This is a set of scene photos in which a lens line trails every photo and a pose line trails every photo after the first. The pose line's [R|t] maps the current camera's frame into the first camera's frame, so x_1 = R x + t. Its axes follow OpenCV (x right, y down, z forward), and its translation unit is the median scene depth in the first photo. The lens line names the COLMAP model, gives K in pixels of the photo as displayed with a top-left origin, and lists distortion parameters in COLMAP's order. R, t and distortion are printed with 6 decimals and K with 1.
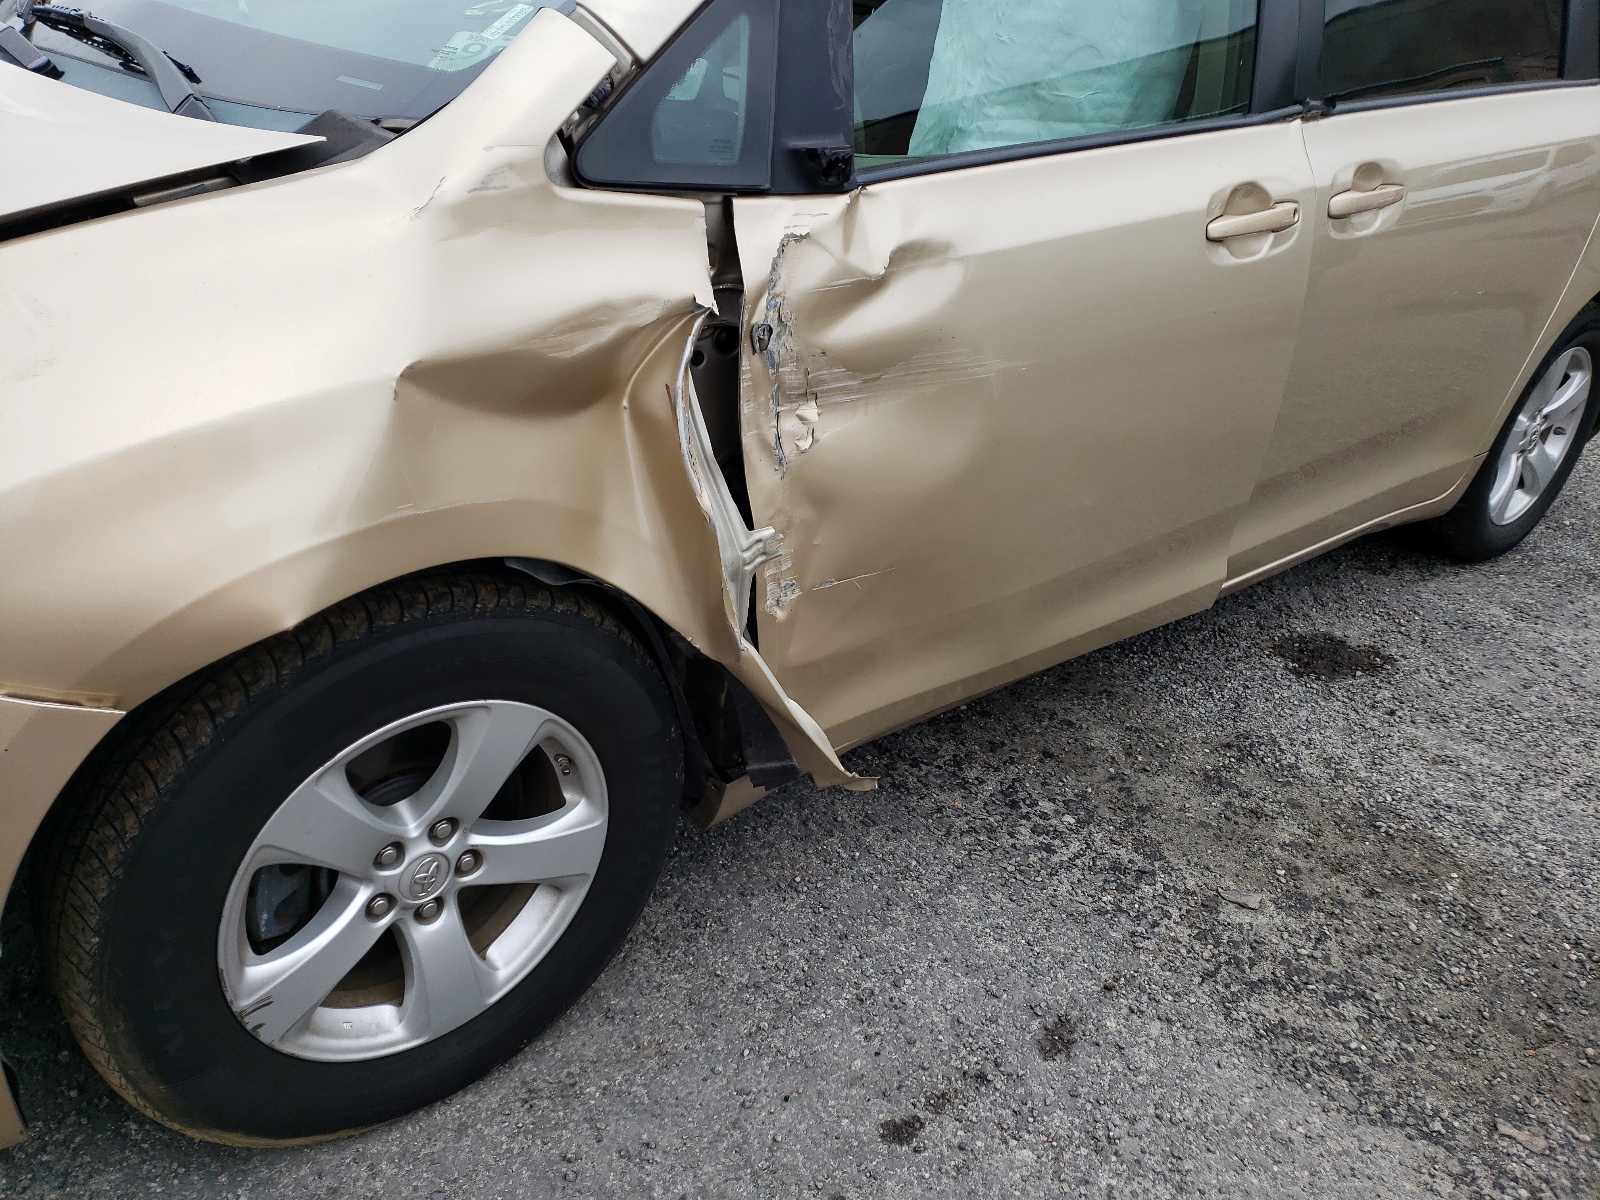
lens RADIAL K [[1168.7, 0, 793.6], [0, 1168.7, 581.0], [0, 0, 1]] dist [0.063033, -0.055822]
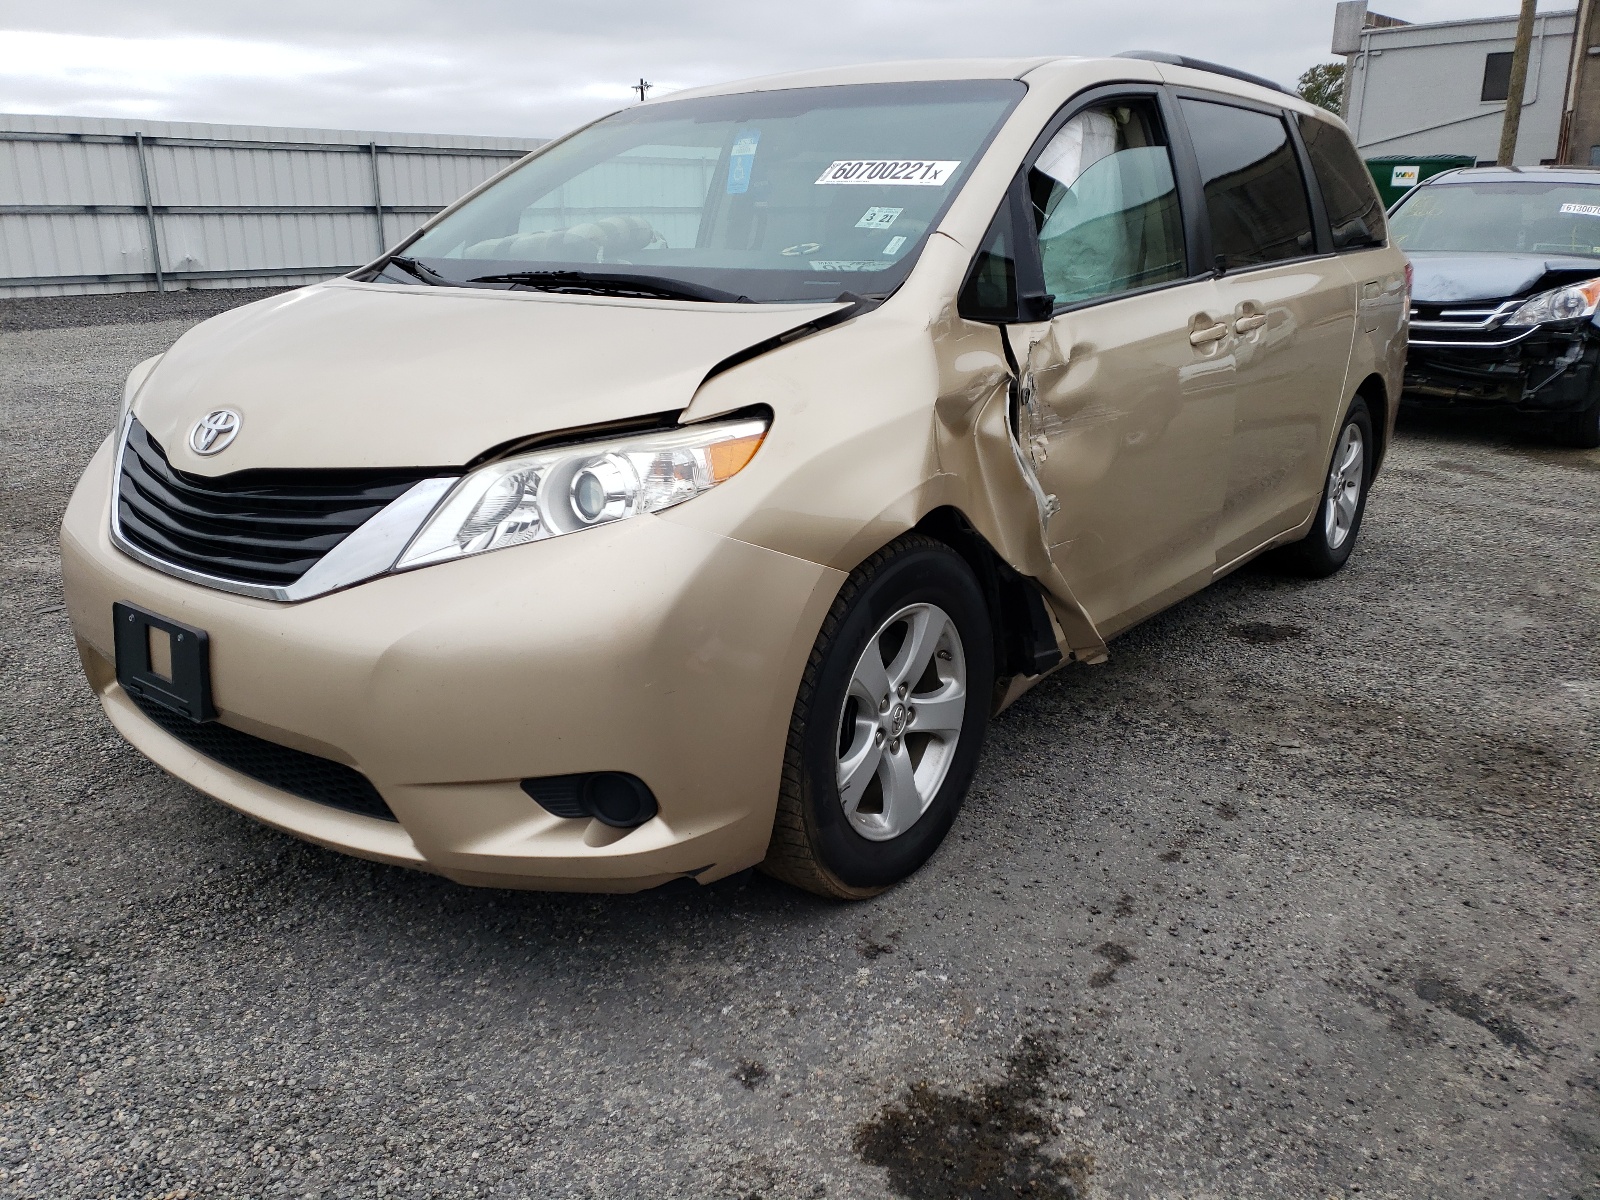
lens RADIAL K [[1168.7, 0, 793.6], [0, 1168.7, 581.0], [0, 0, 1]] dist [0.063033, -0.055822]
pose [[0.973323, -0.127559, 0.190714, -0.592483], [0.162604, 0.969923, -0.181131, 0.266152], [-0.161873, 0.207309, 0.964790, -0.498659]]
